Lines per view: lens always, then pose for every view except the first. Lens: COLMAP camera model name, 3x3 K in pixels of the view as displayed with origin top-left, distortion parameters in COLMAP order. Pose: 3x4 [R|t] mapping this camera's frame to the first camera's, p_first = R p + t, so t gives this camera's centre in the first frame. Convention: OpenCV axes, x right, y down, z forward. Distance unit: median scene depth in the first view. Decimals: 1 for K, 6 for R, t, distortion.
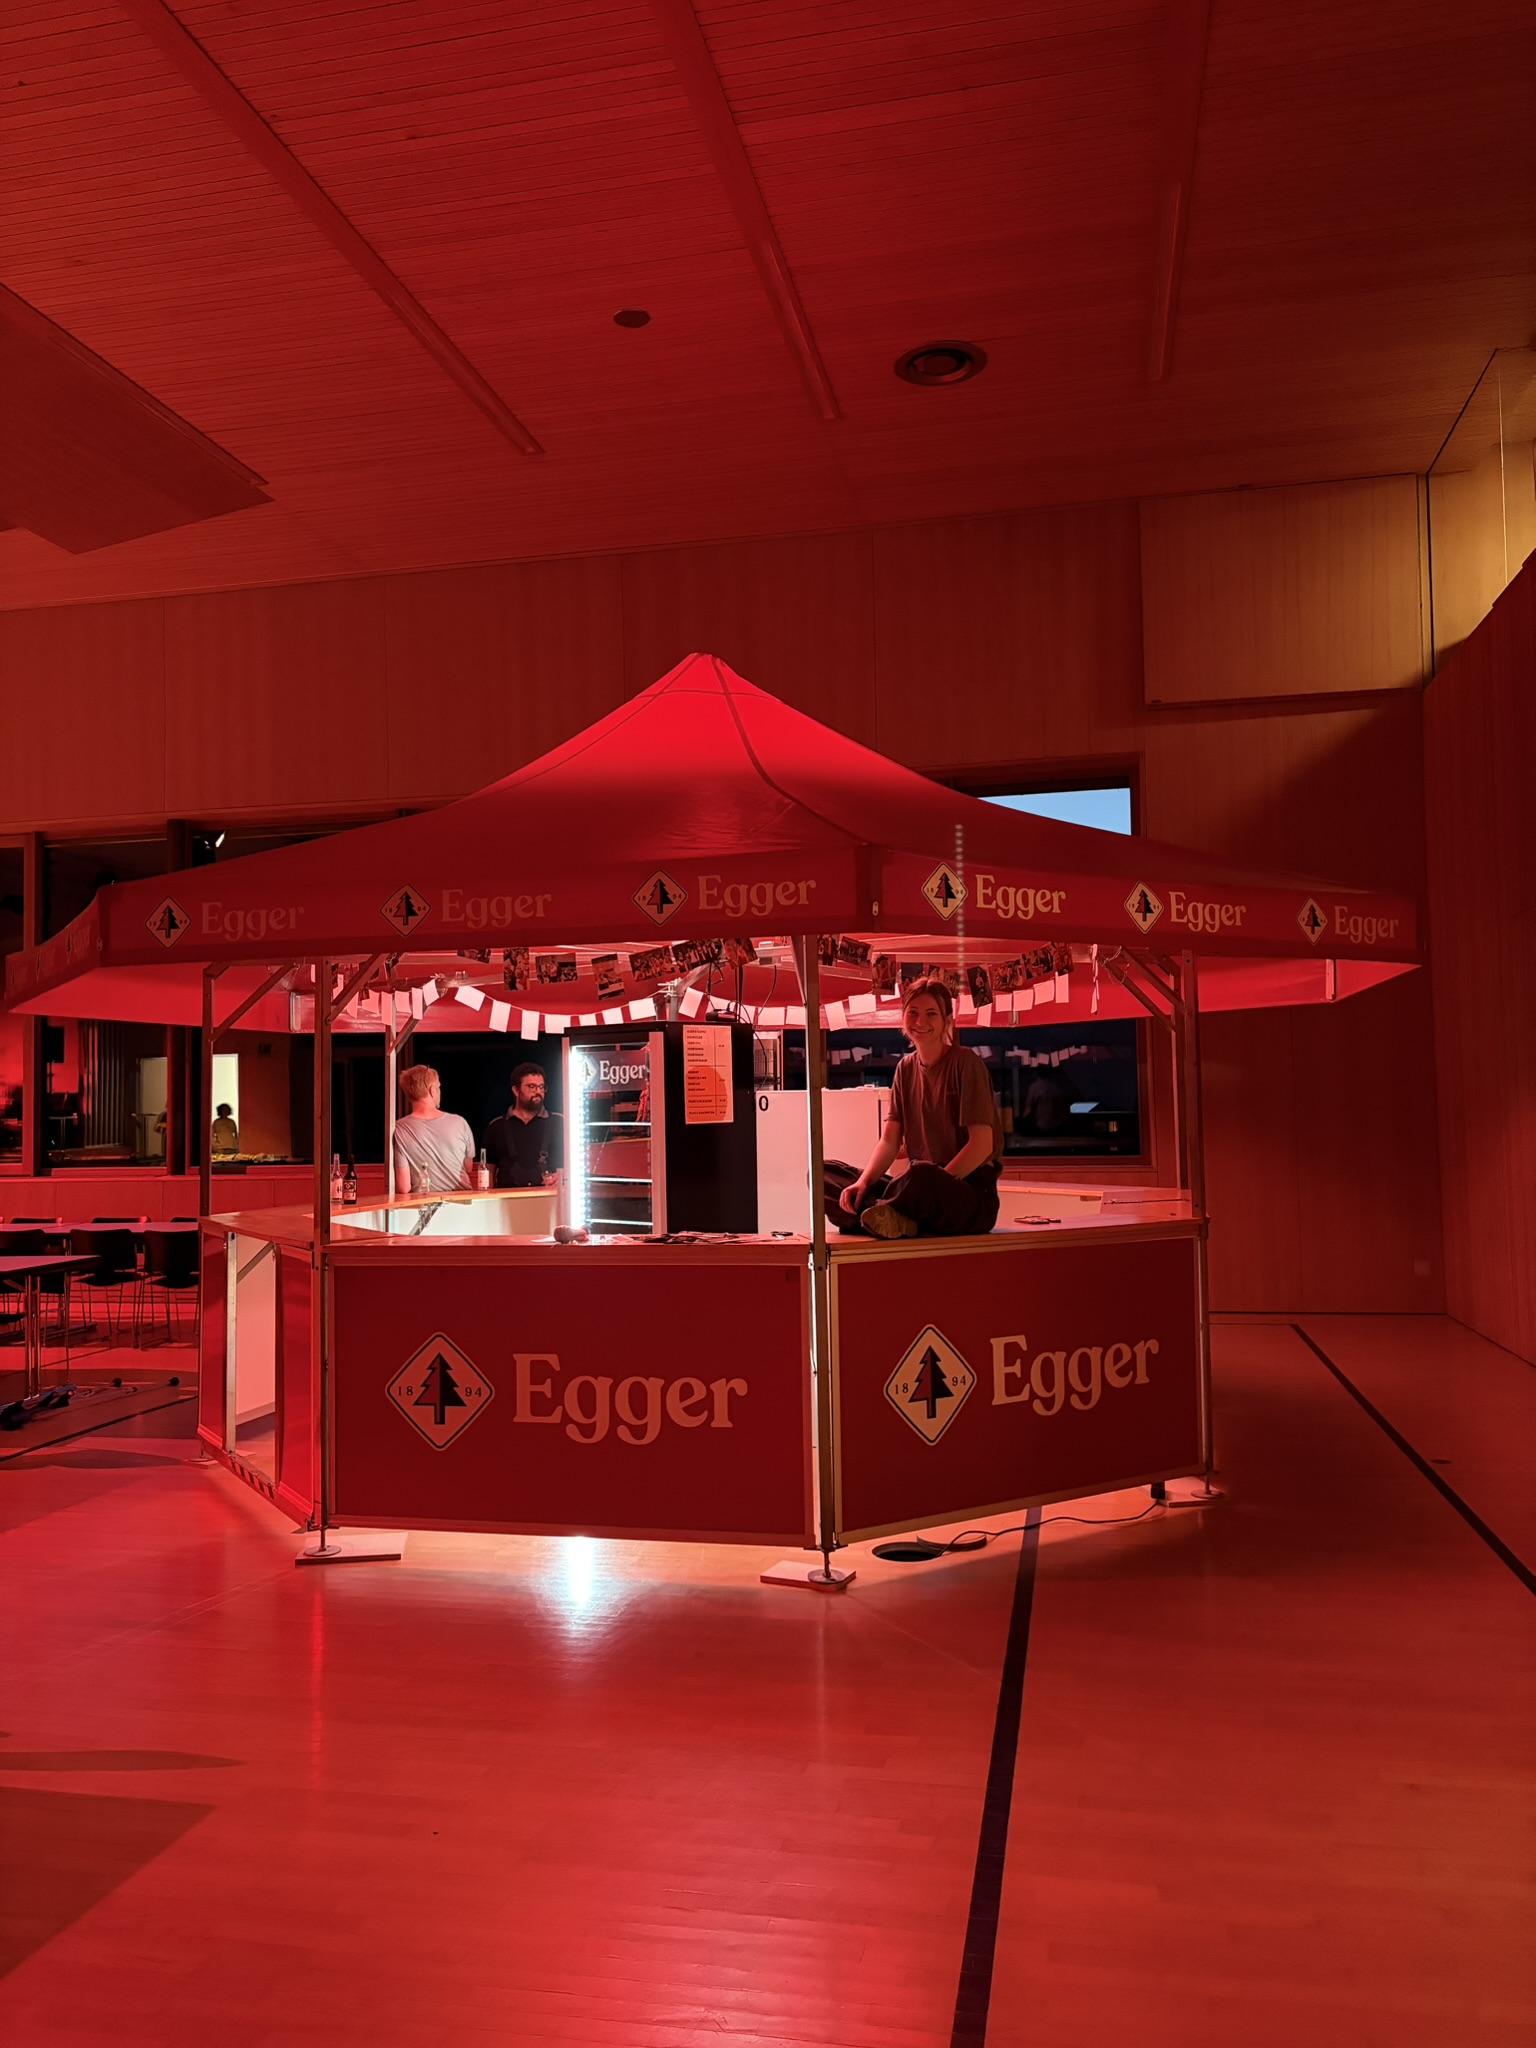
lens RADIAL K [[1550.7, 0, 759.9], [0, 1550.7, 1013.1], [0, 0, 1]] dist [0.073718, -0.078025]
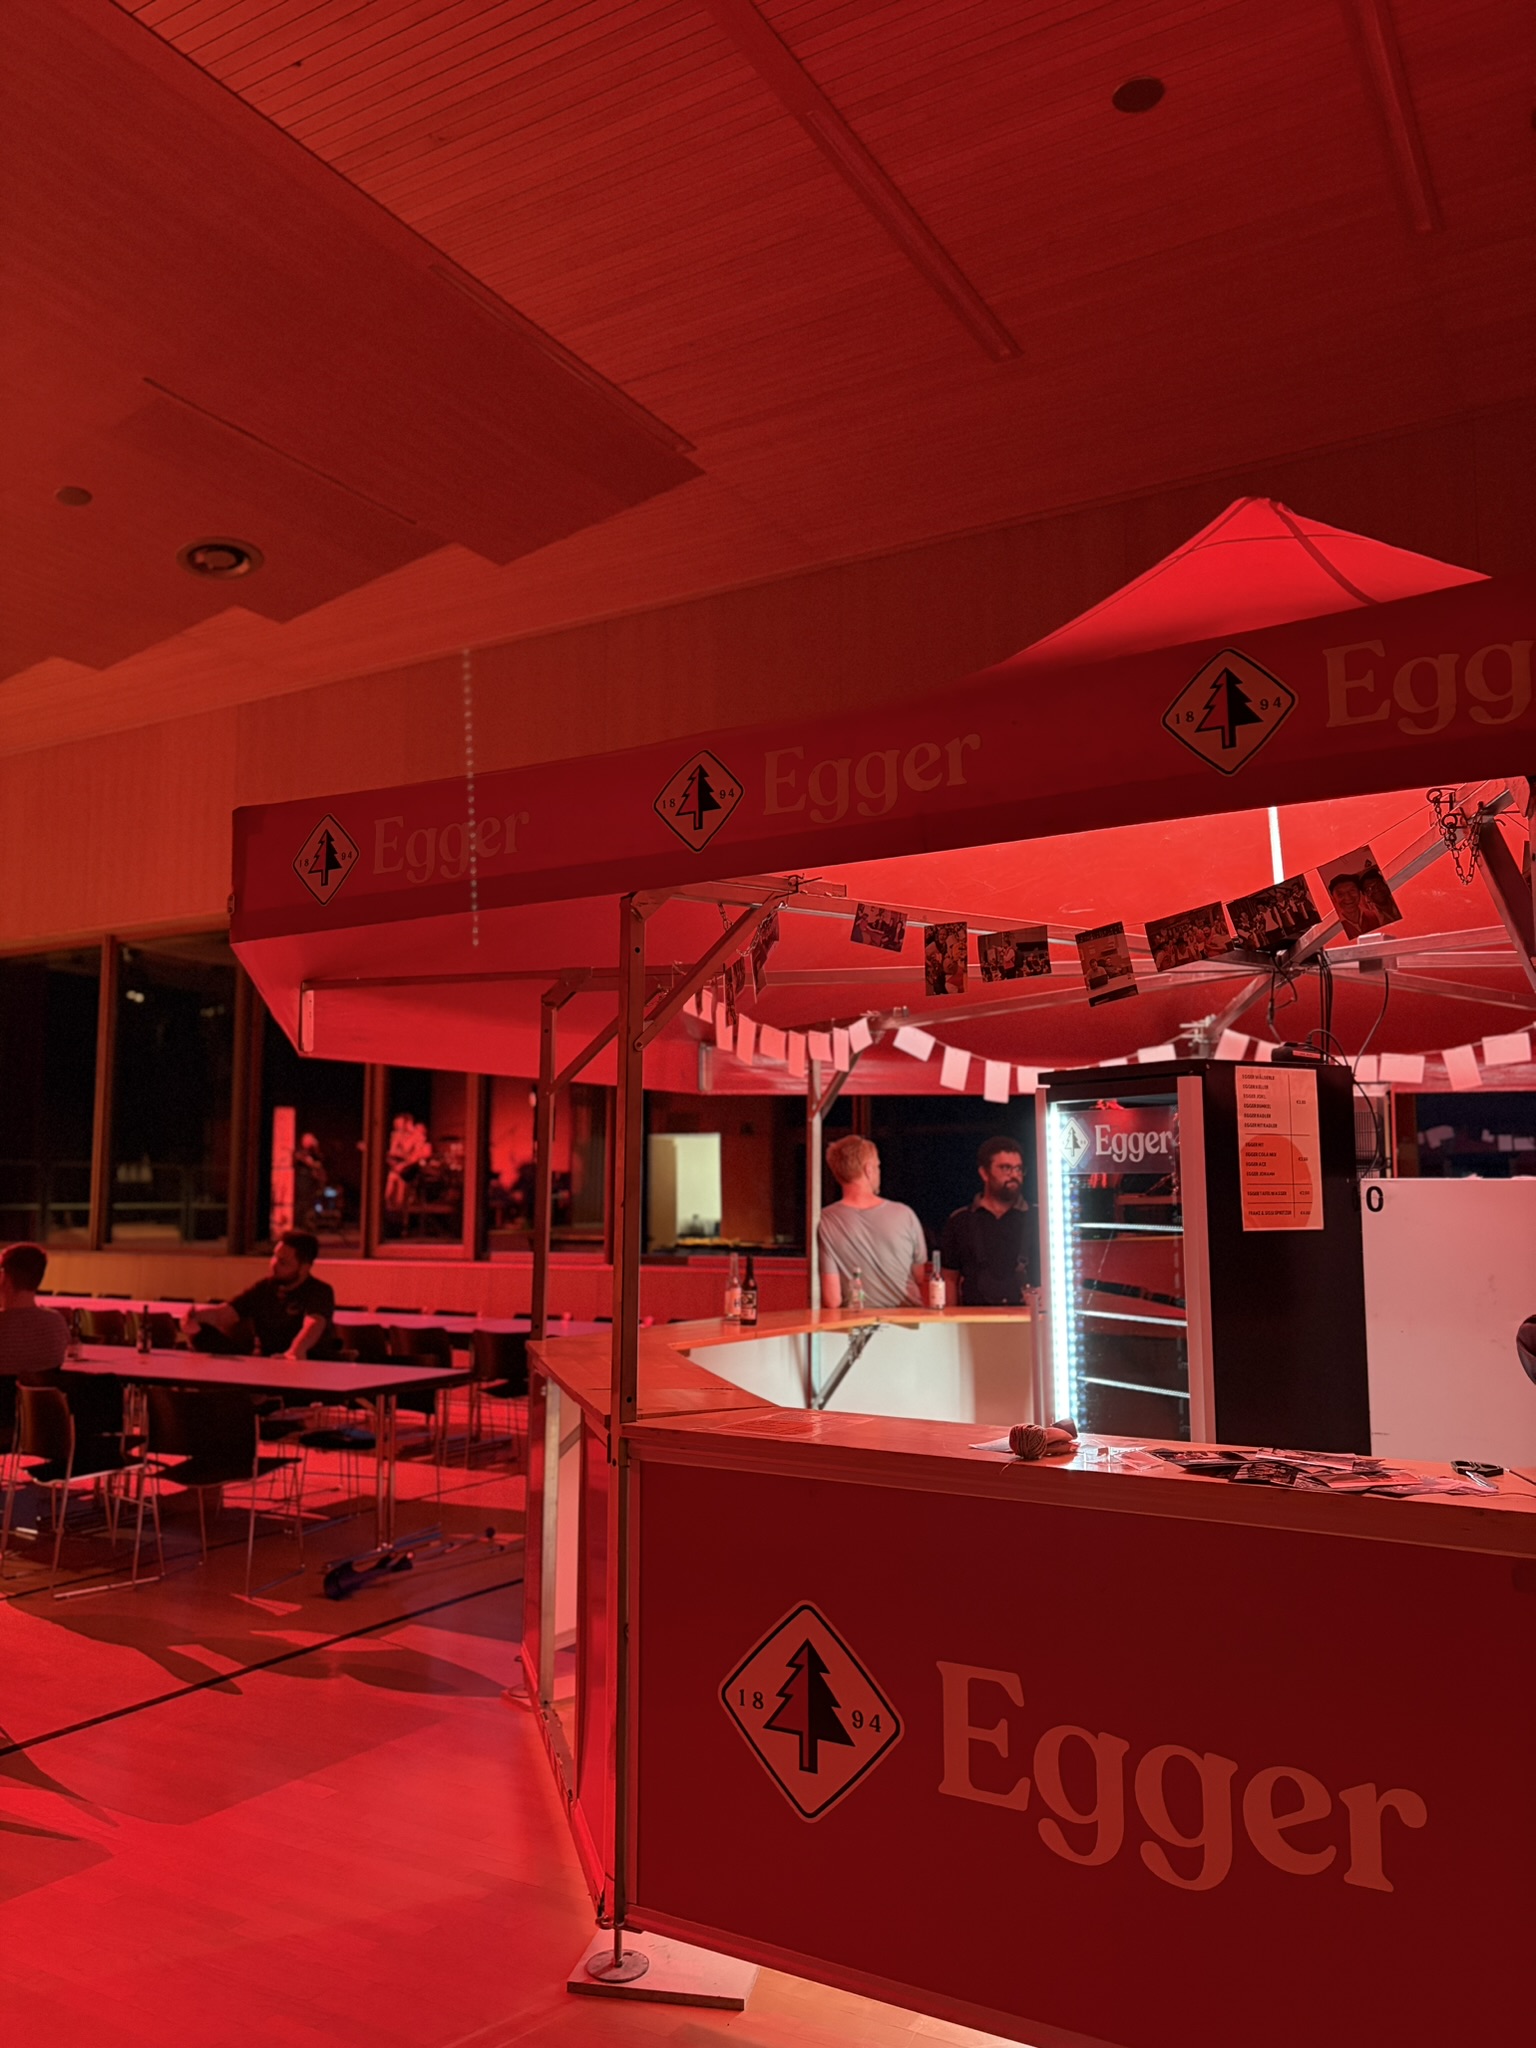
lens RADIAL K [[1550.7, 0, 759.9], [0, 1550.7, 1013.1], [0, 0, 1]] dist [0.073718, -0.078025]
pose [[0.949962, -0.016082, -0.311952, -0.029817], [-0.001483, 0.998430, -0.055988, 0.018210], [0.312363, 0.053649, 0.948447, 0.306244]]
